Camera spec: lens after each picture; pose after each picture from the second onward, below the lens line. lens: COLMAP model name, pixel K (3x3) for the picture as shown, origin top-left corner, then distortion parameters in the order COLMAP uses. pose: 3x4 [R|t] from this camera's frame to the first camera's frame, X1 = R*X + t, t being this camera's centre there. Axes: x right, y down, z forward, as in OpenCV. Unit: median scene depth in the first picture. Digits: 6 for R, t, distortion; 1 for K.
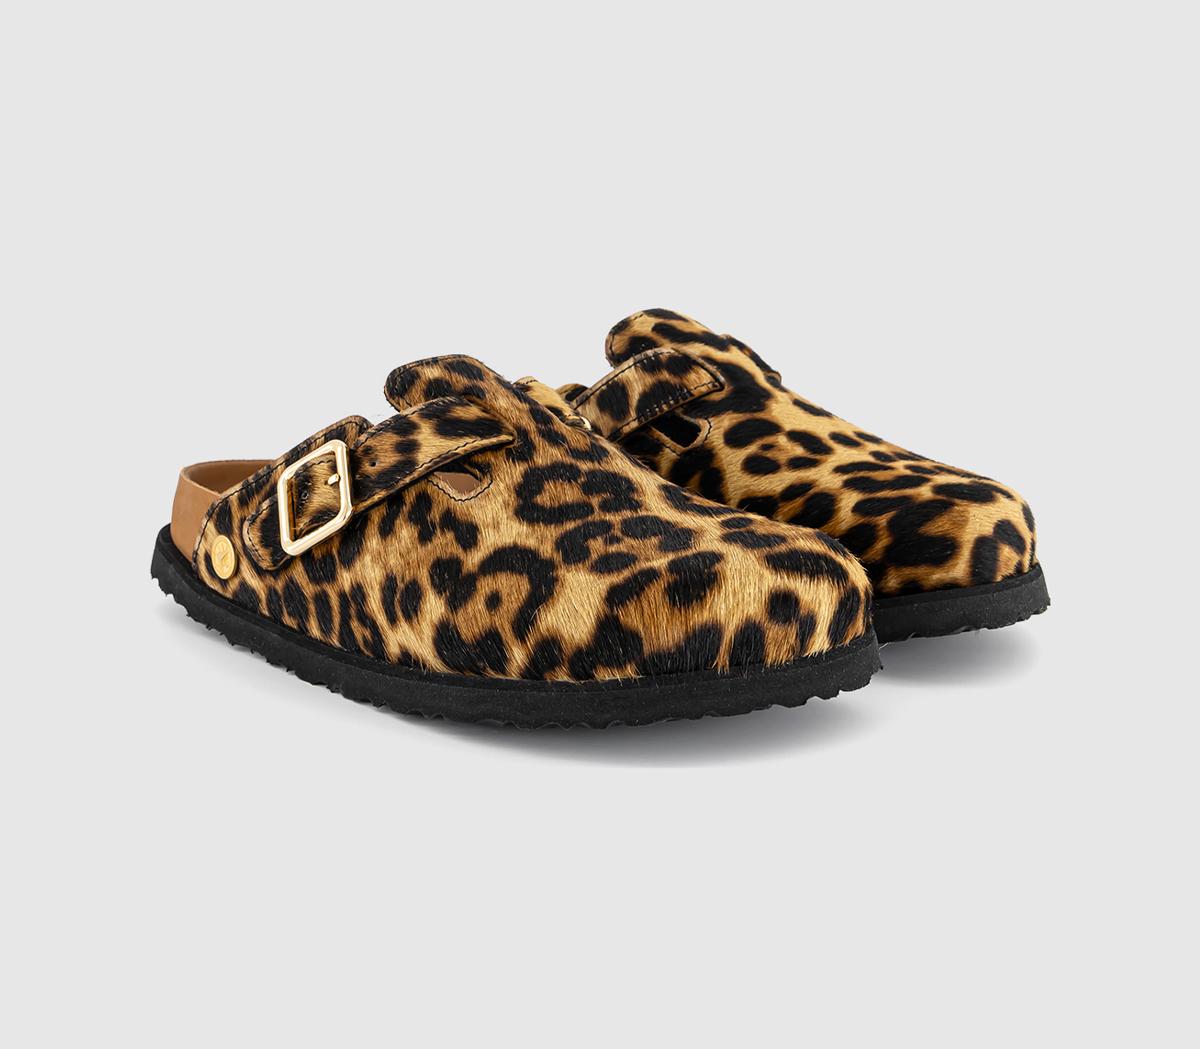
lens RADIAL K [[2325.6, 0, 593.5], [0, 2325.6, 512.5], [0, 0, 1]] dist [0.204037, 0.000000]
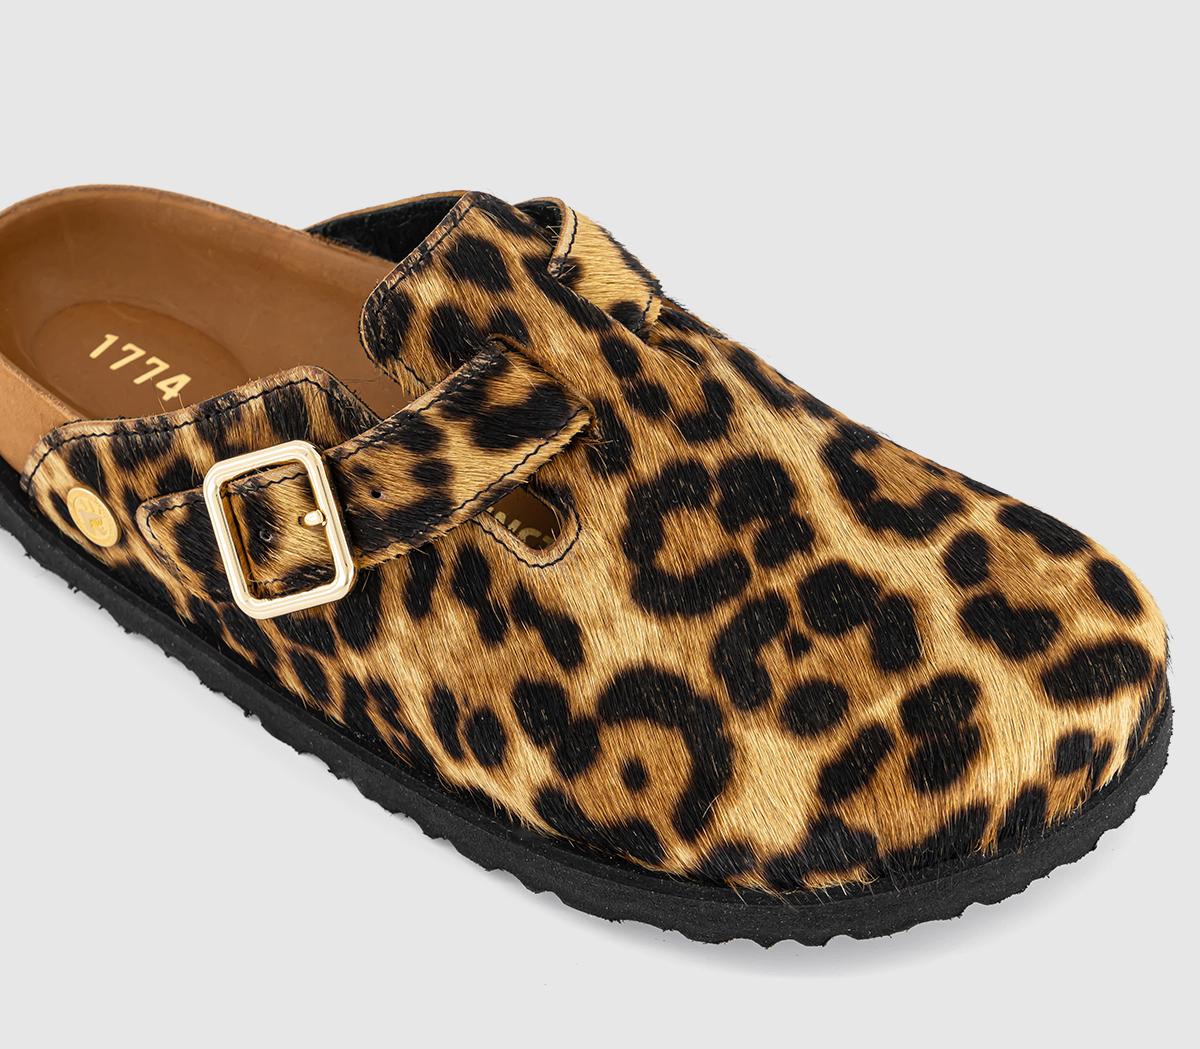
lens RADIAL K [[3649.6, 0, 602.1], [0, 3649.6, 528.2], [0, 0, 1]] dist [0.062176, 0.000000]
pose [[0.978778, -0.150779, 0.138781, -0.179203], [0.046793, 0.823776, 0.564981, -0.585626], [-0.199511, -0.546497, 0.813349, 0.192329]]
